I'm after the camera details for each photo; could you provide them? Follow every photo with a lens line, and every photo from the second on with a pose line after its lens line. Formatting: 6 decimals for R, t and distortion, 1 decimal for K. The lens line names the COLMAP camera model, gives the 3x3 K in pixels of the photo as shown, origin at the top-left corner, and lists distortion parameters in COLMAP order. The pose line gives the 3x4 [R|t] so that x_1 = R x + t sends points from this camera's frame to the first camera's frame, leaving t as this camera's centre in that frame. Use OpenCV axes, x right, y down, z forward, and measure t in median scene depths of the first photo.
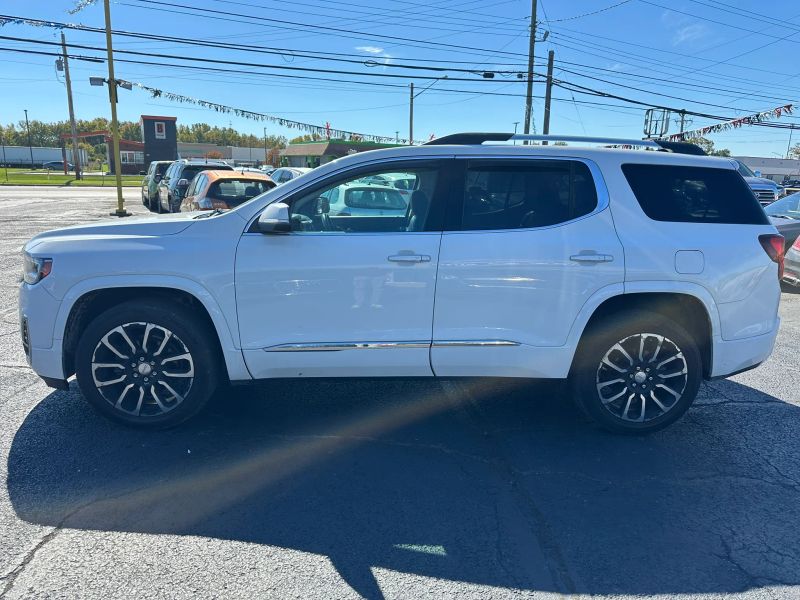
lens RADIAL K [[567.3, 0, 405.4], [0, 567.3, 305.7], [0, 0, 1]] dist [0.021204, -0.019991]
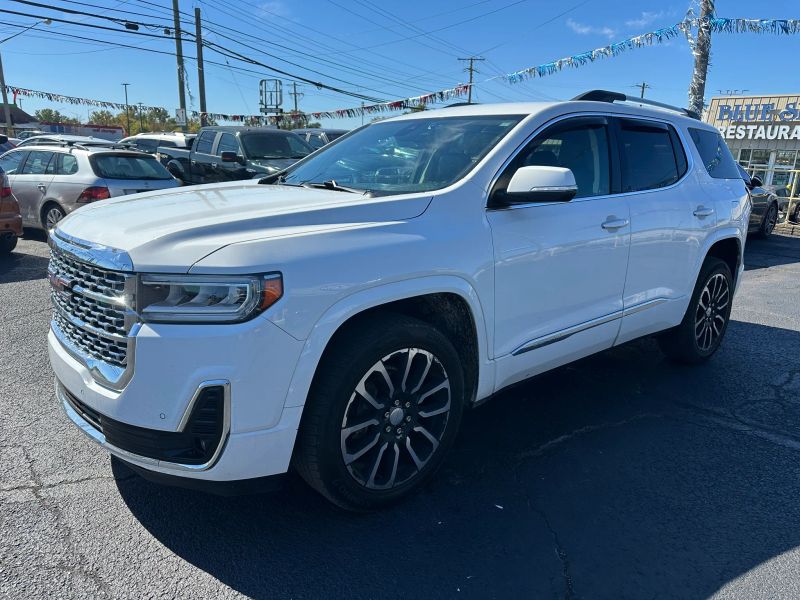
lens RADIAL K [[567.3, 0, 399.8], [0, 567.3, 301.7], [0, 0, 1]] dist [0.021204, -0.019991]
pose [[0.800816, -0.153386, 0.578936, -0.096935], [0.127669, 0.988150, 0.085207, -0.009616], [-0.585145, 0.005677, 0.810909, 0.052464]]
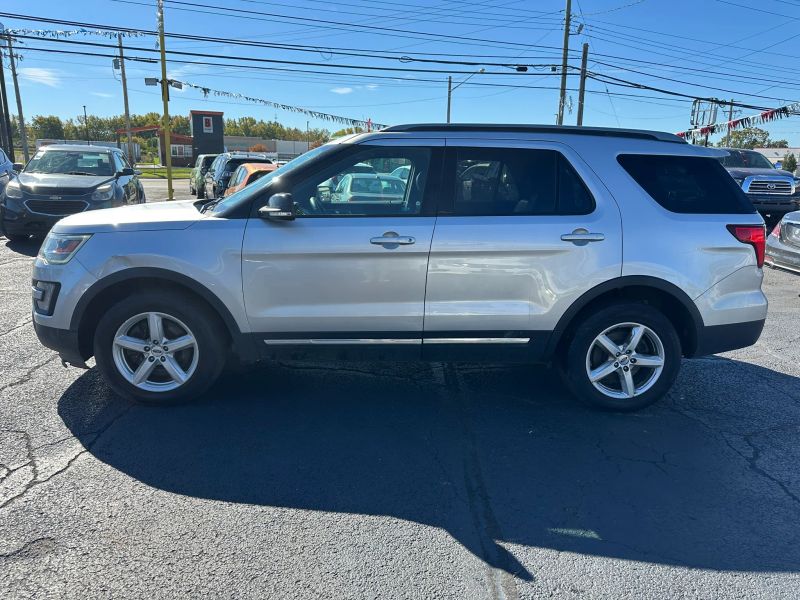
lens RADIAL K [[567.3, 0, 402.9], [0, 567.3, 303.2], [0, 0, 1]] dist [0.021204, -0.019991]
pose [[0.997127, 0.016918, -0.073832, 0.016544], [-0.016303, 0.999827, 0.008920, 0.008098], [0.073971, -0.007691, 0.997231, -0.033605]]
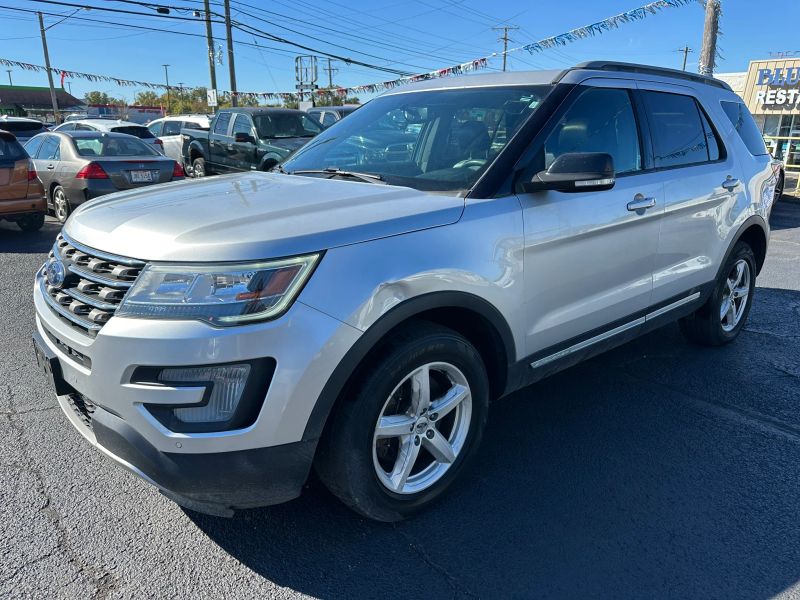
lens RADIAL K [[567.3, 0, 399.1], [0, 567.3, 296.0], [0, 0, 1]] dist [0.021204, -0.019991]
pose [[0.839516, -0.175161, 0.514327, -0.085443], [0.138604, 0.984332, 0.108989, -0.005402], [-0.525359, -0.020210, 0.850641, 0.023880]]
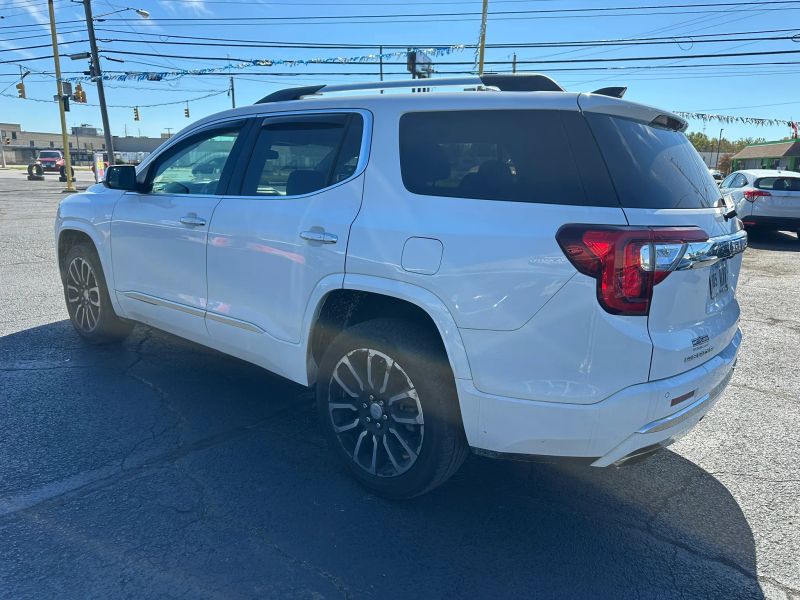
lens RADIAL K [[567.3, 0, 406.9], [0, 567.3, 304.6], [0, 0, 1]] dist [0.021204, -0.019991]
pose [[0.733852, 0.154618, -0.661479, 0.110397], [-0.163153, 0.985367, 0.049321, -0.005850], [0.659426, 0.071728, 0.748340, 0.059996]]
